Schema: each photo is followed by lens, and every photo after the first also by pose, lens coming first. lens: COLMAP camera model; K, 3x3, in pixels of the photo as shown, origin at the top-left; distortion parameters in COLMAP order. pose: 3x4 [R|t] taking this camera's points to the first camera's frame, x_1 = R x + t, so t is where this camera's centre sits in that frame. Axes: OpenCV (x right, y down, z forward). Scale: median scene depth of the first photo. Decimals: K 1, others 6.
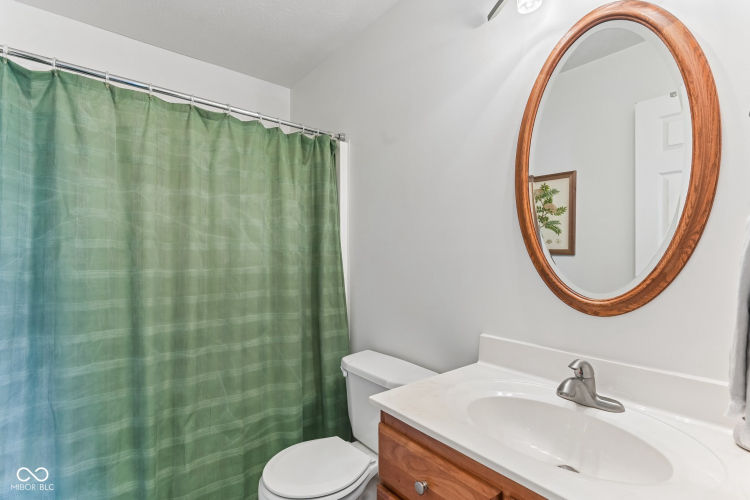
lens RADIAL K [[346.2, 0, 372.7], [0, 346.2, 254.9], [0, 0, 1]] dist [0.008964, -0.001383]
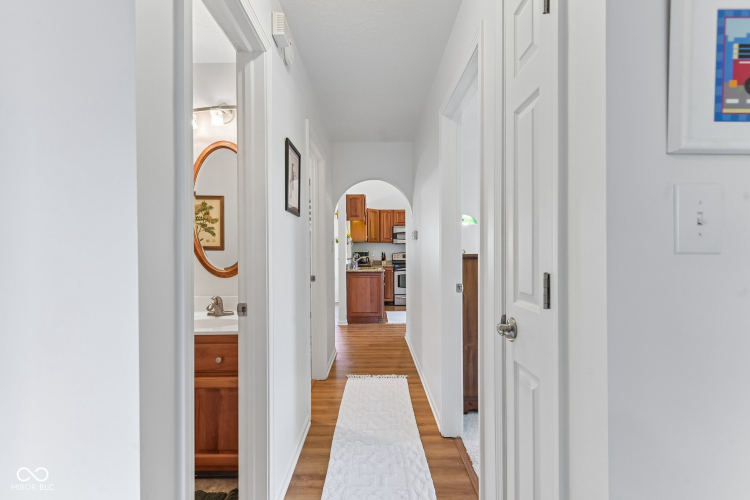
lens RADIAL K [[346.2, 0, 380.0], [0, 346.2, 253.2], [0, 0, 1]] dist [0.008964, -0.001383]
pose [[0.612853, -0.014846, 0.790058, -0.218035], [0.007320, 0.999887, 0.013110, 0.000016], [-0.790163, -0.002251, 0.612893, -0.502813]]
